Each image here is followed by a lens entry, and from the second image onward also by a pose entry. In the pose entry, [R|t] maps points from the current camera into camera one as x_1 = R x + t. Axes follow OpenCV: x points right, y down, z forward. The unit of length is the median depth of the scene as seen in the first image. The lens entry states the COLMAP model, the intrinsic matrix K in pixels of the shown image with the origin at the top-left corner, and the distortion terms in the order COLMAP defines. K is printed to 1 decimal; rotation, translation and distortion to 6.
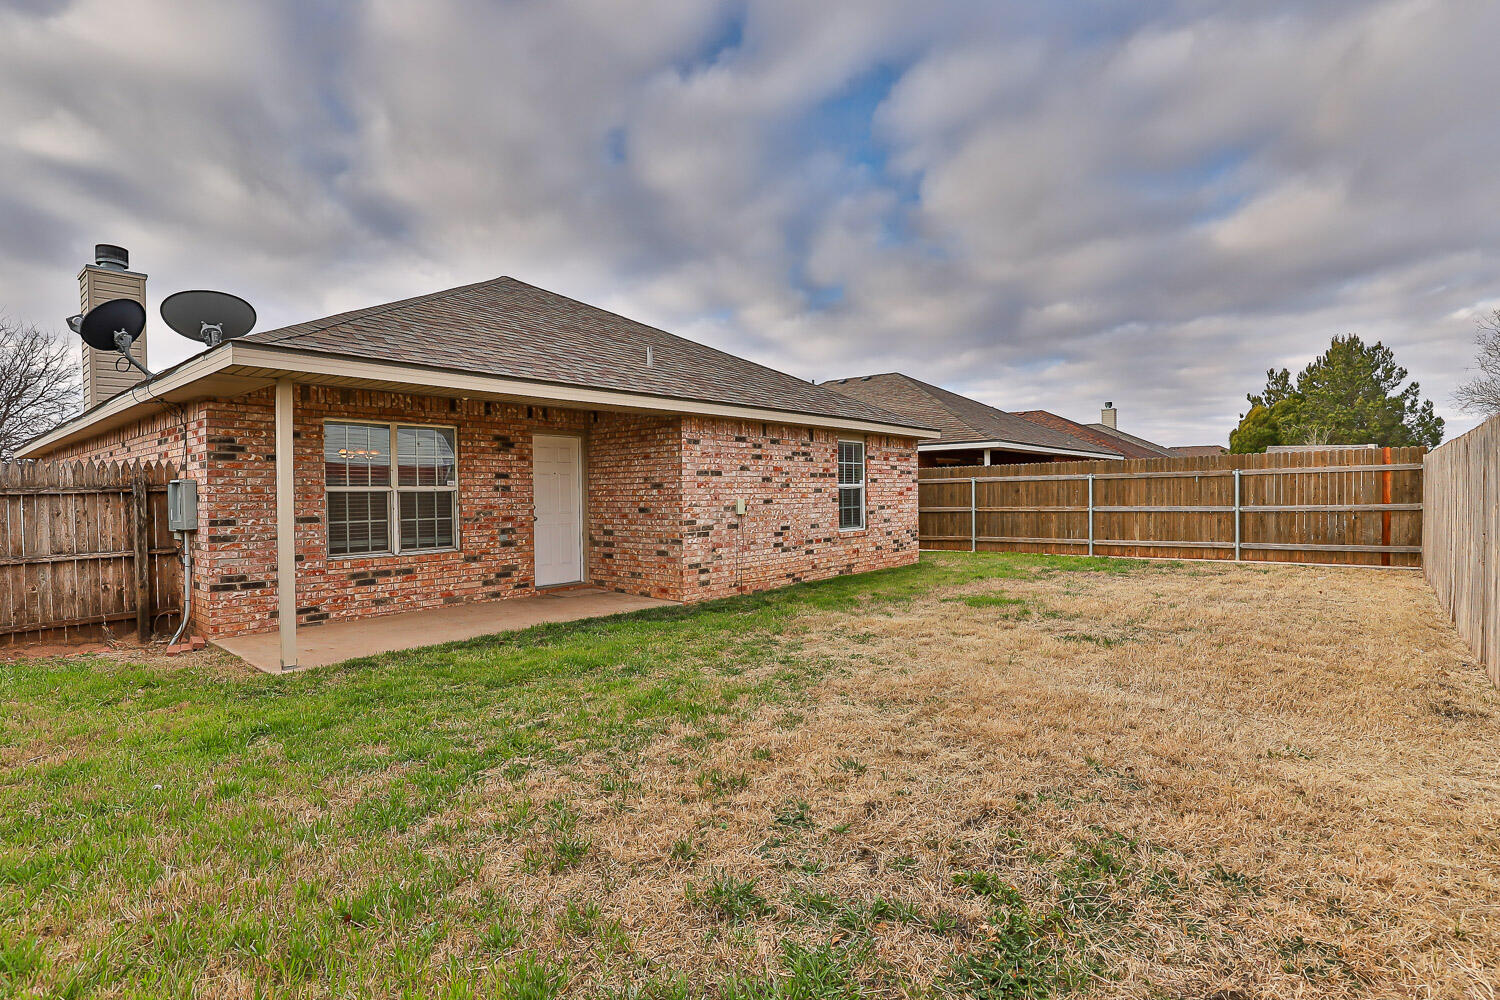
lens RADIAL K [[751.9, 0, 747.7], [0, 751.9, 511.2], [0, 0, 1]] dist [-0.008530, -0.000347]
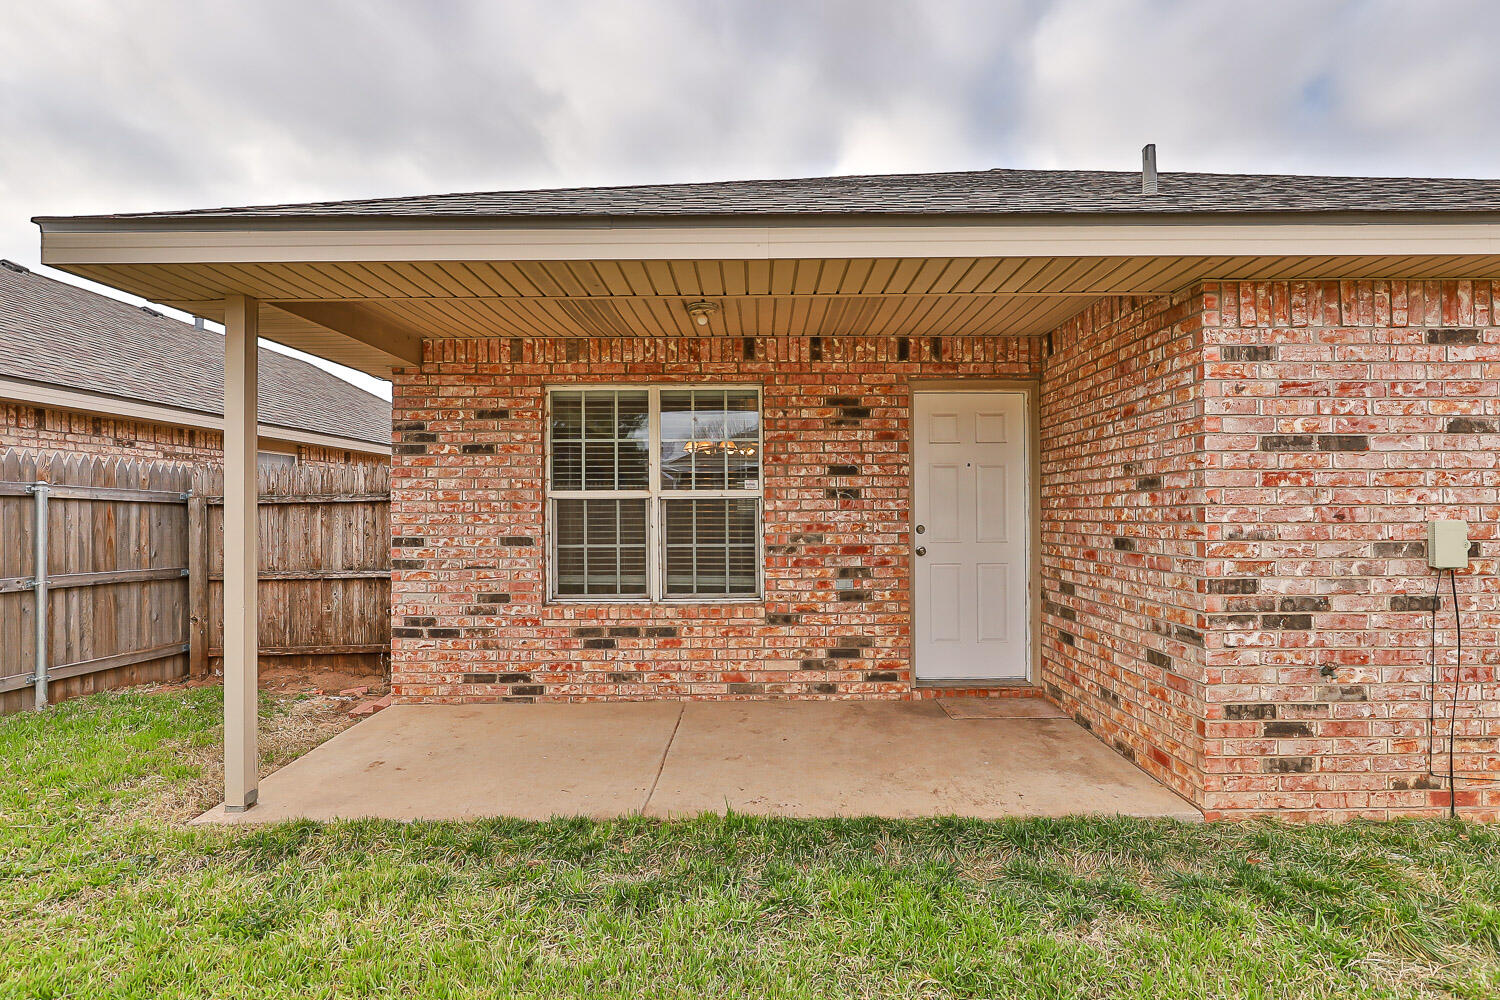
lens RADIAL K [[751.9, 0, 747.7], [0, 751.9, 511.2], [0, 0, 1]] dist [-0.008530, -0.000347]
pose [[0.647398, 0.008212, -0.762108, 0.042212], [-0.022028, 0.999726, -0.007940, -0.011854], [0.761833, 0.021928, 0.647402, 0.604373]]
